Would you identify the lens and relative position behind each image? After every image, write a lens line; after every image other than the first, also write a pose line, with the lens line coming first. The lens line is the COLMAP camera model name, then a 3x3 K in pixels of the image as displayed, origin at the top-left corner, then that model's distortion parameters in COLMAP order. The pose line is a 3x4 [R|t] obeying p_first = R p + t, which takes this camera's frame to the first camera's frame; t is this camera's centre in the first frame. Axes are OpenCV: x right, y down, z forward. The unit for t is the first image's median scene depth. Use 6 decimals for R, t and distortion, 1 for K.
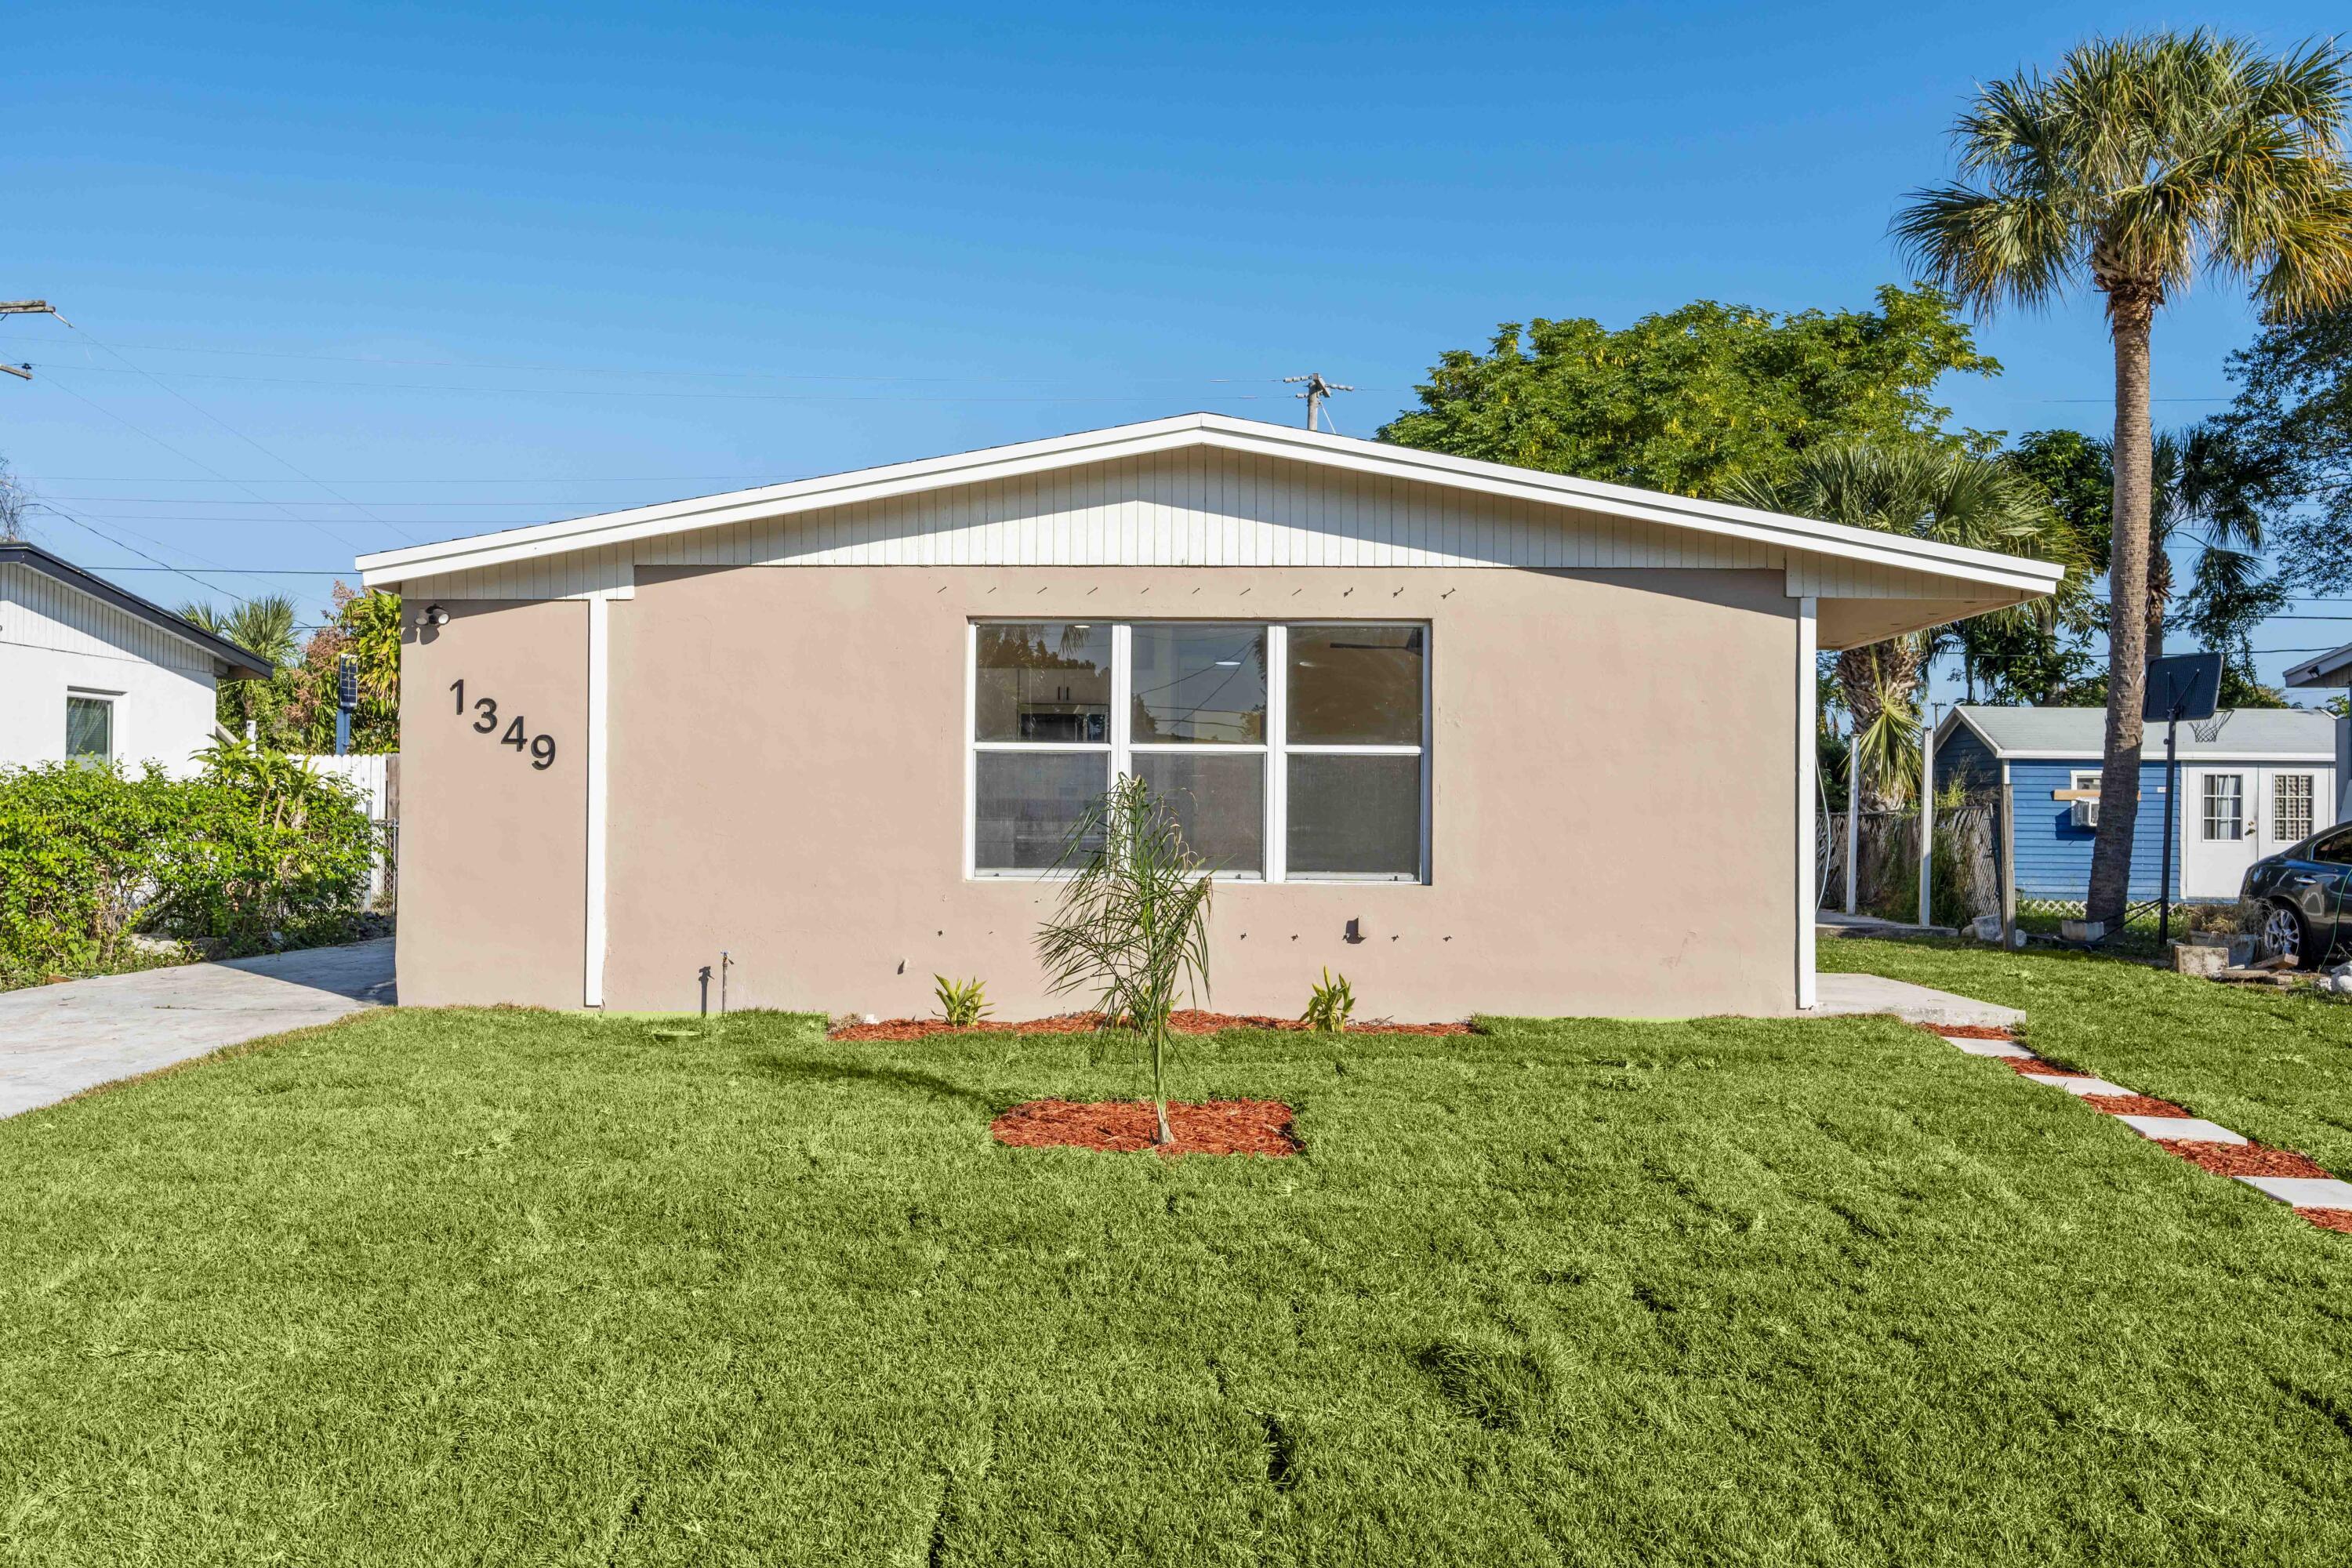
lens RADIAL K [[1769.5, 0, 1185.4], [0, 1769.5, 787.8], [0, 0, 1]] dist [0.003937, -0.005225]
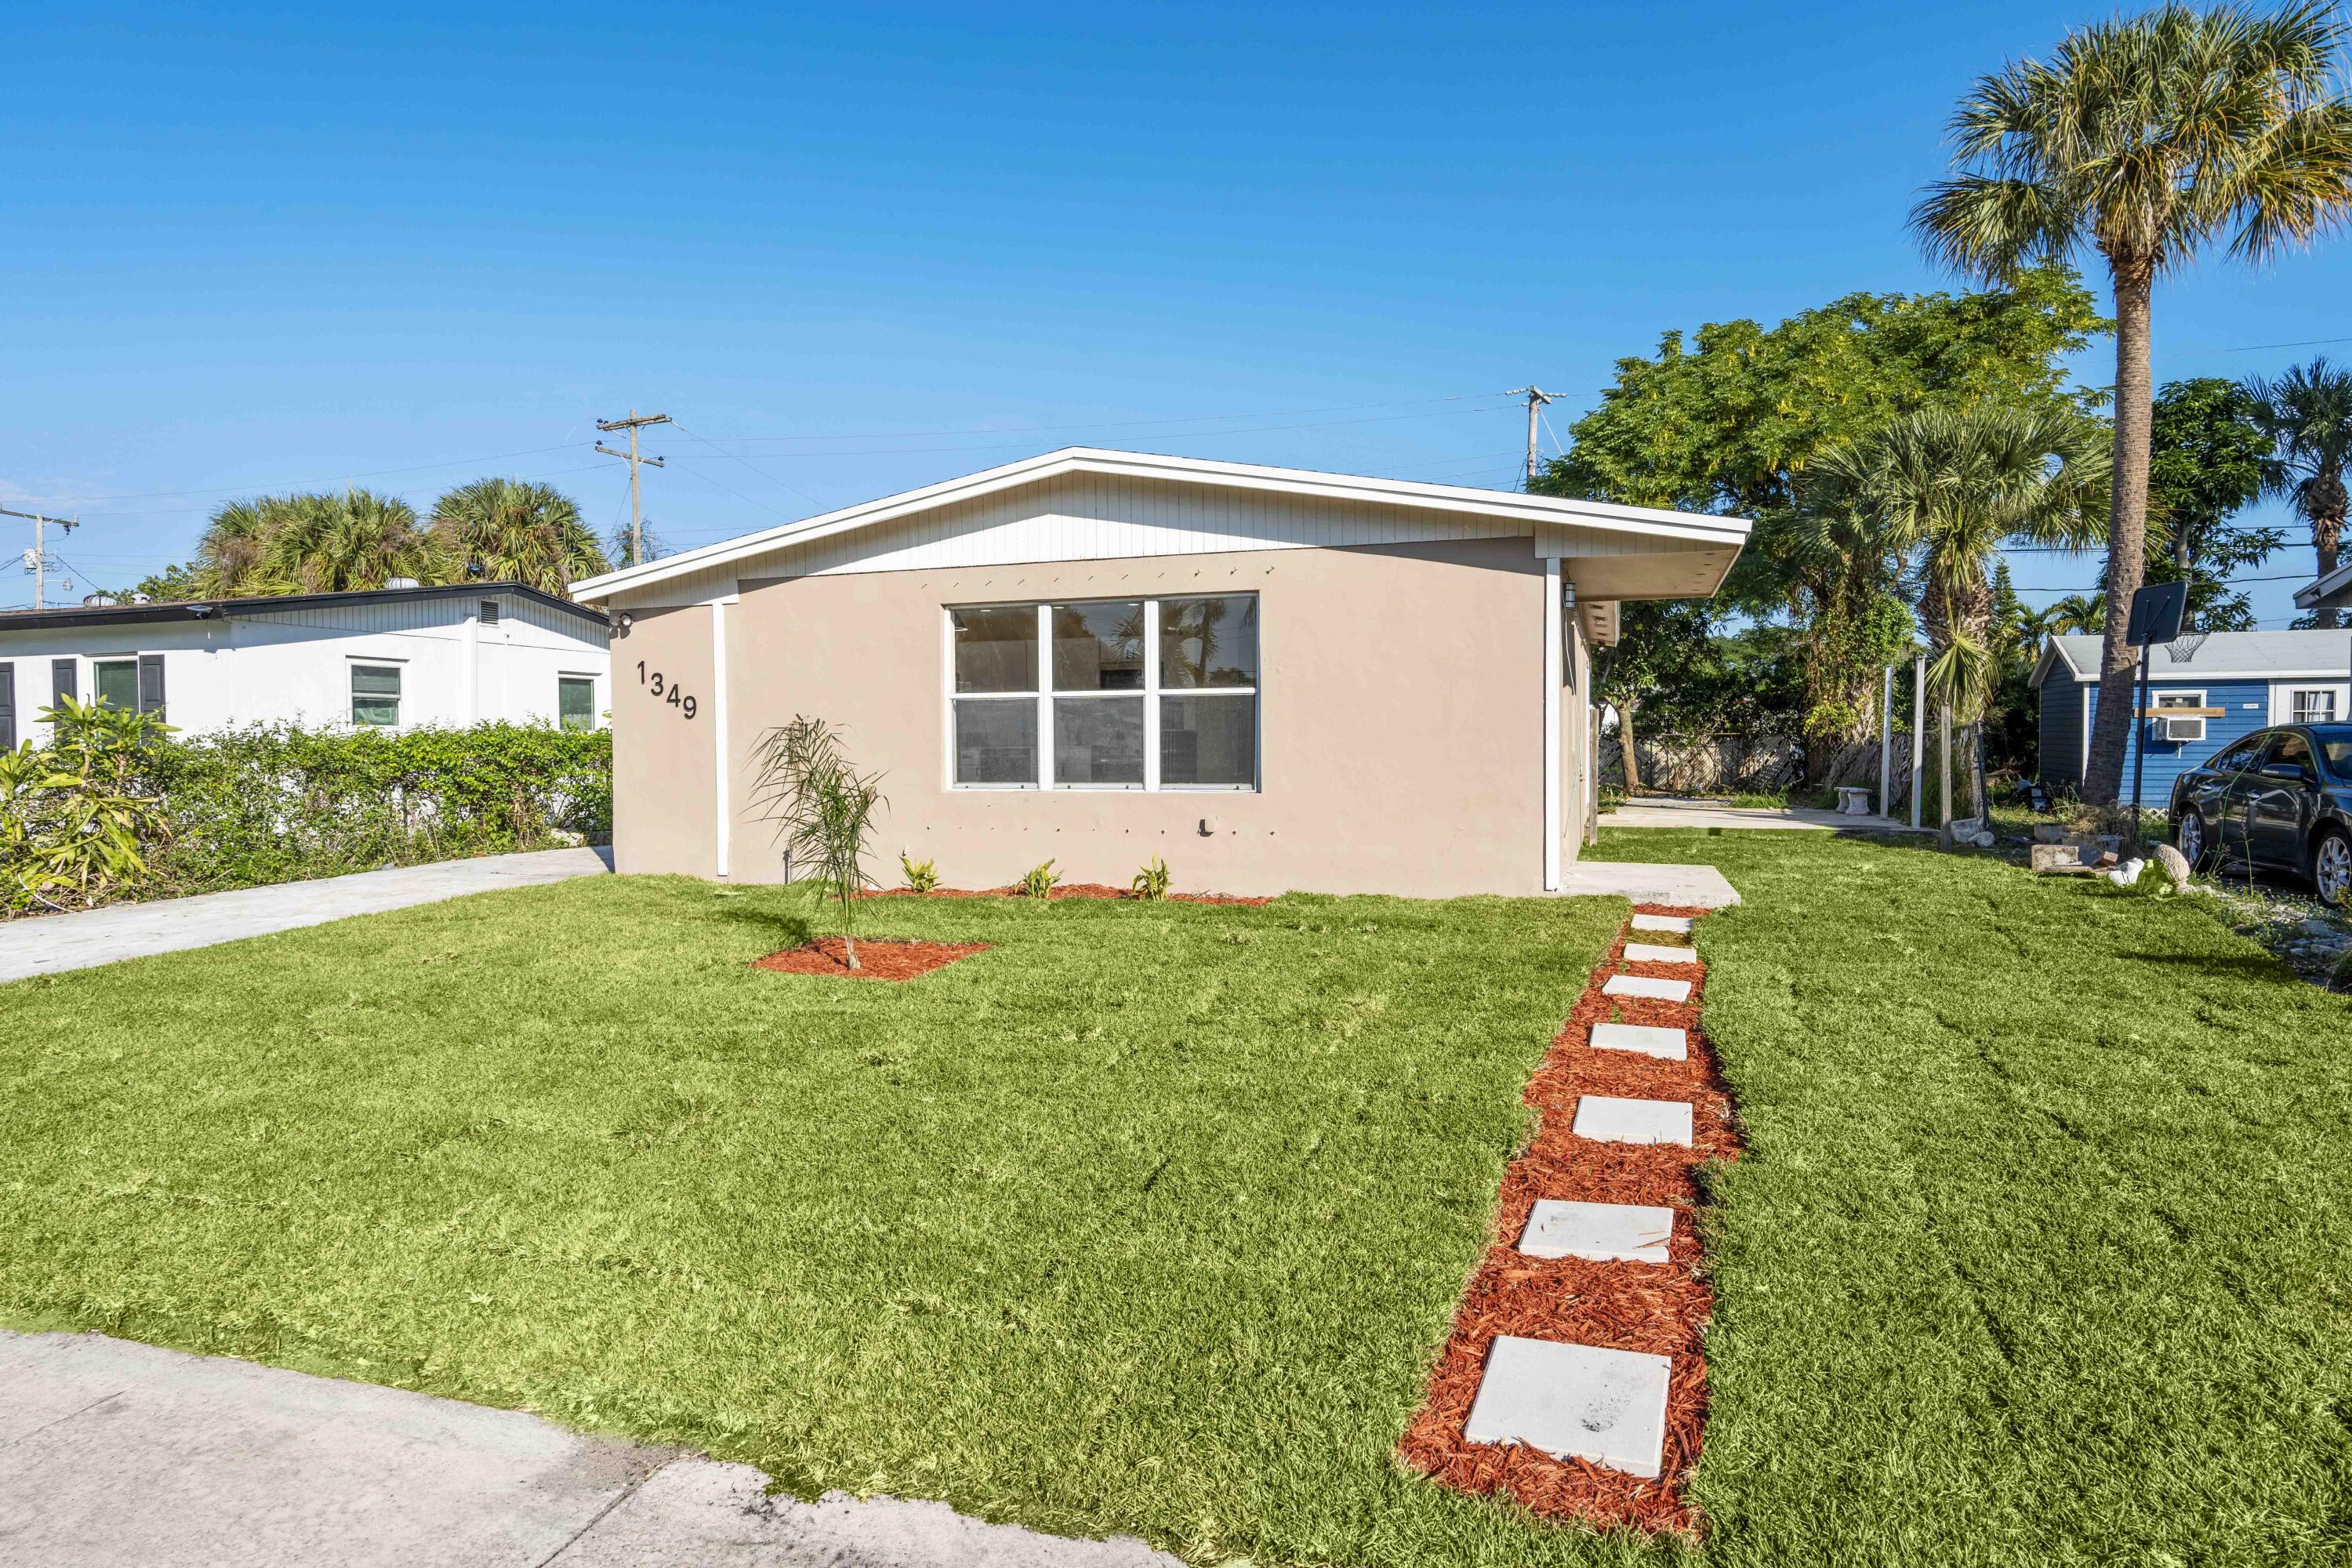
lens RADIAL K [[1354.6, 0, 1167.2], [0, 1354.6, 788.8], [0, 0, 1]] dist [-0.004939, 0.001197]
pose [[0.955754, -0.005119, -0.294121, 0.364778], [0.018942, 0.998845, 0.044167, 0.005968], [0.293555, -0.047784, 0.954747, 0.013043]]
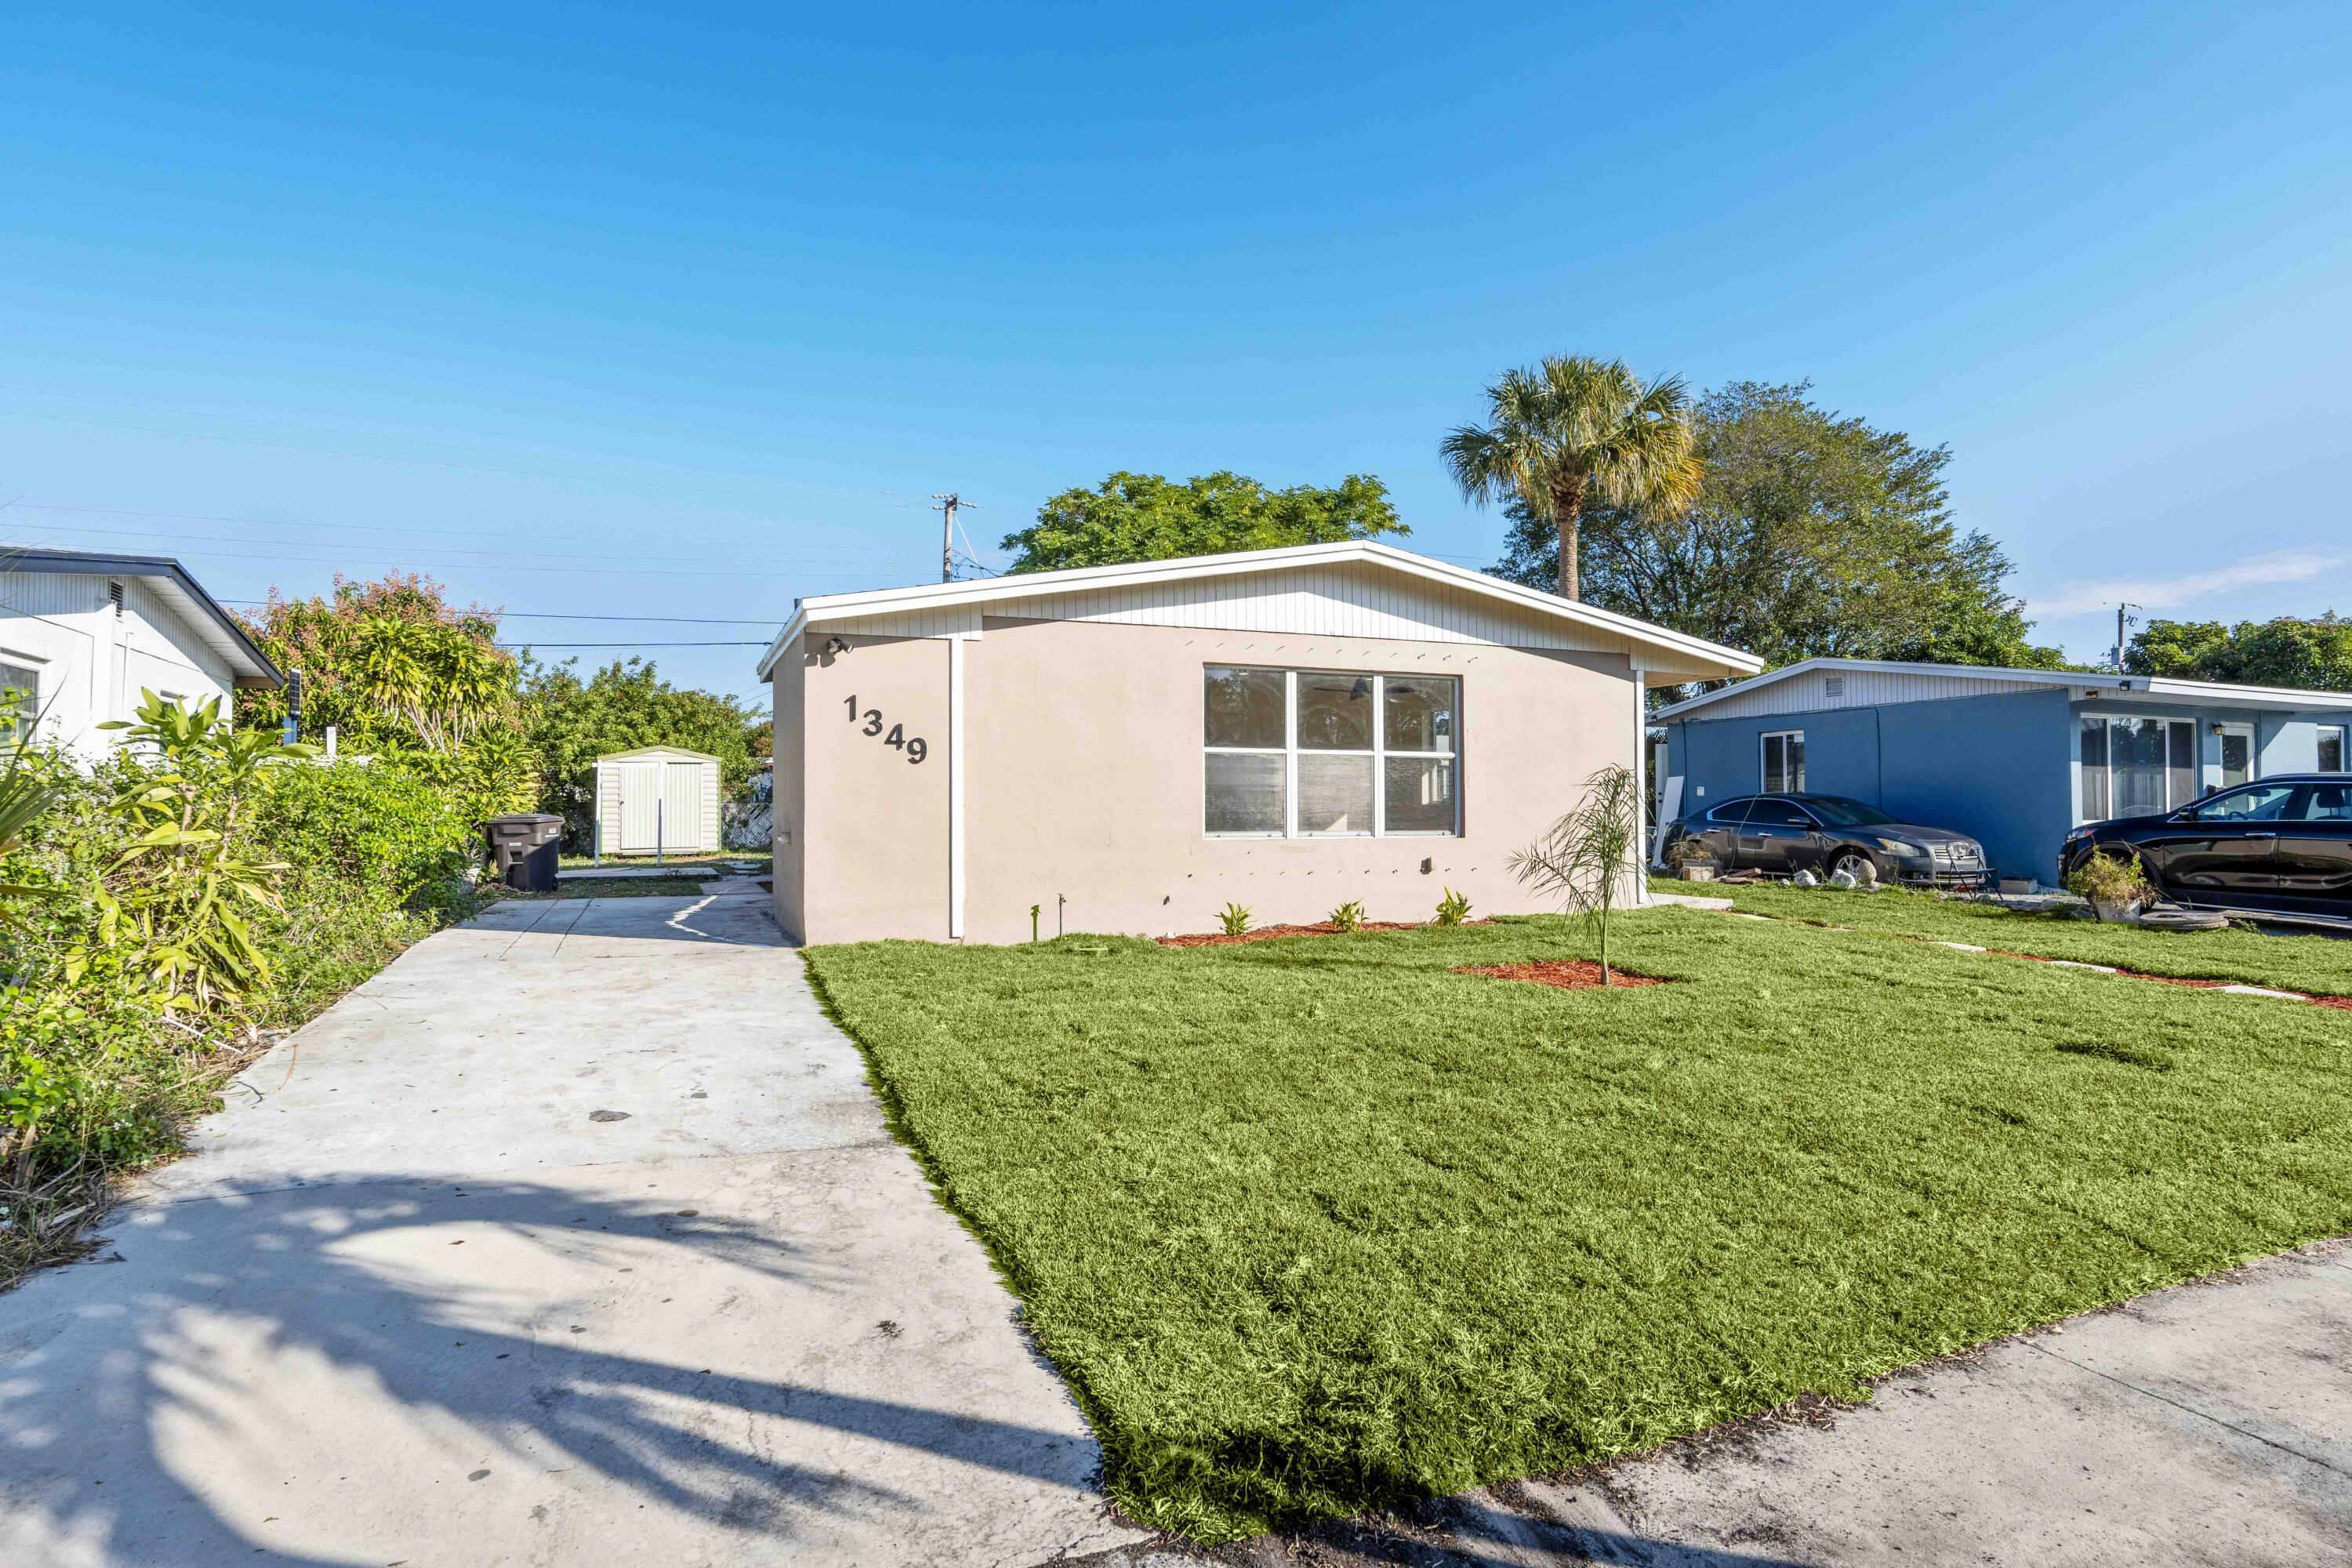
lens RADIAL K [[1238.6, 0, 1173.9], [0, 1238.6, 786.2], [0, 0, 1]] dist [-0.003287, -0.000092]
pose [[0.917072, -0.001098, 0.398720, -0.557259], [0.001366, 0.999999, -0.000388, 0.007459], [-0.398720, 0.000900, 0.917072, 0.055681]]
